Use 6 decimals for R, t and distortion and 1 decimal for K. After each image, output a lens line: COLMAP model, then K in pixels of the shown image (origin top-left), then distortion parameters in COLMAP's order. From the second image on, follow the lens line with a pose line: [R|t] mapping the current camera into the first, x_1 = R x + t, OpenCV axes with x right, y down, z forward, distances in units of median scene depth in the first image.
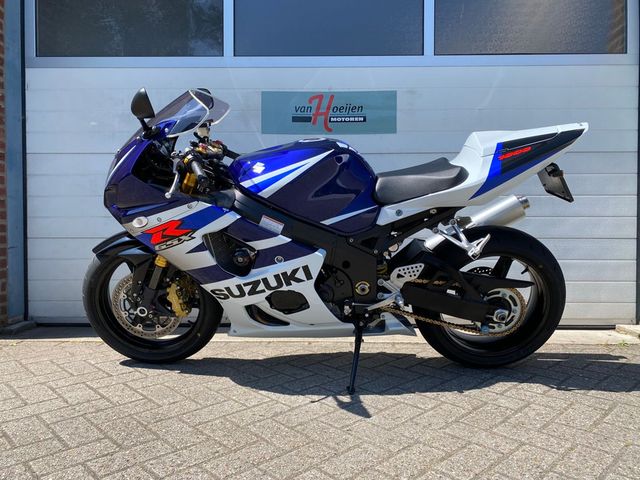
lens RADIAL K [[479.7, 0, 316.8], [0, 479.7, 238.2], [0, 0, 1]] dist [0.034754, -0.031812]
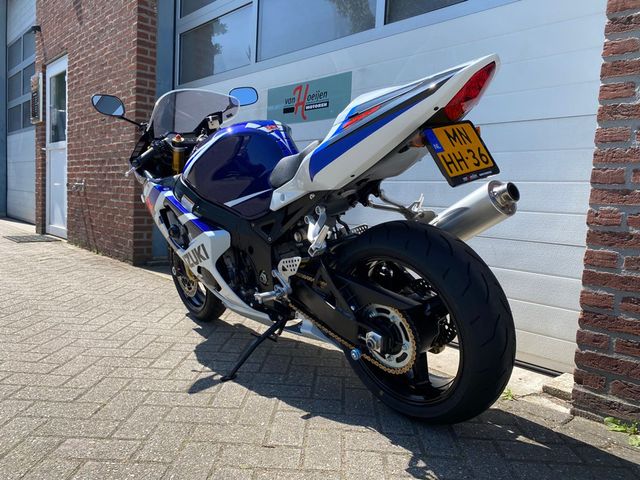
lens RADIAL K [[494.1, 0, 320.0], [0, 494.1, 240.0], [0, 0, 1]] dist [0.010519, -0.003174]
pose [[0.682634, 0.090591, -0.725123, 1.041896], [-0.061147, 0.995887, 0.066854, -0.037770], [0.728197, -0.001297, 0.685366, 0.328714]]
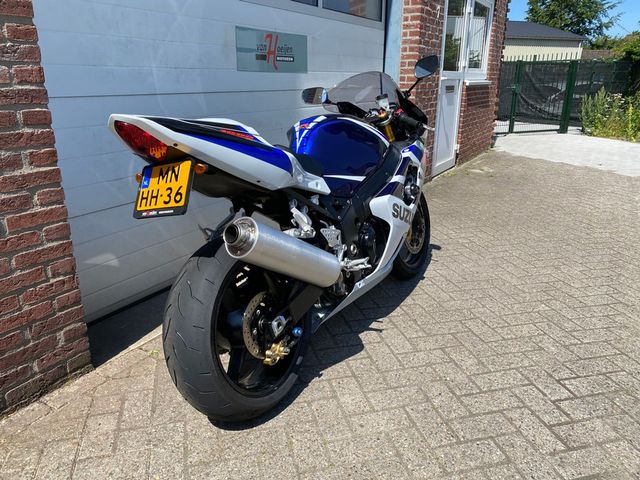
lens RADIAL K [[479.7, 0, 319.2], [0, 479.7, 240.5], [0, 0, 1]] dist [0.024174, -0.008606]
pose [[0.492495, -0.277578, 0.824863, -1.158645], [0.021157, 0.951313, 0.307498, -0.223817], [-0.870058, -0.133990, 0.474390, 0.389223]]
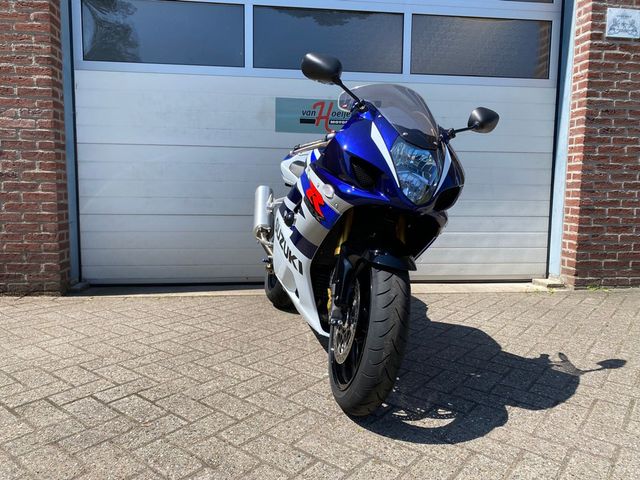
lens RADIAL K [[479.7, 0, 319.2], [0, 479.7, 240.5], [0, 0, 1]] dist [0.024174, -0.008606]
pose [[0.991194, -0.003171, 0.132383, -0.202877], [-0.006886, 0.997126, 0.075445, -0.036537], [-0.132242, -0.075692, 0.988323, -0.329557]]
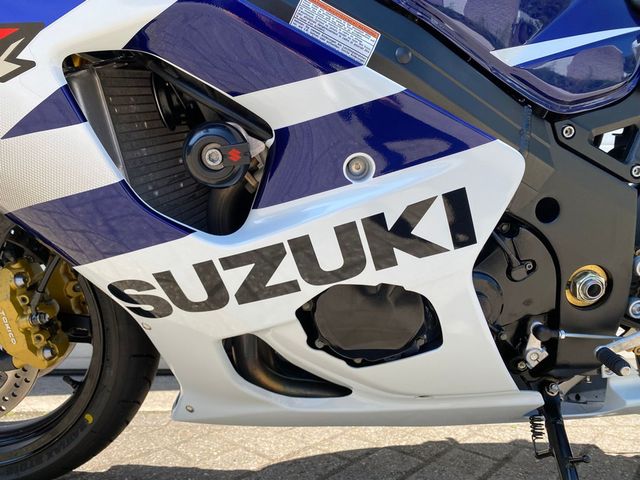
lens RADIAL K [[494.1, 0, 320.0], [0, 494.1, 240.0], [0, 0, 1]] dist [0.010519, -0.003174]
pose [[0.997694, 0.015910, 0.065983, -0.111360], [-0.012626, 0.998675, -0.049880, 0.094079], [-0.066689, 0.048932, 0.996573, 0.687510]]
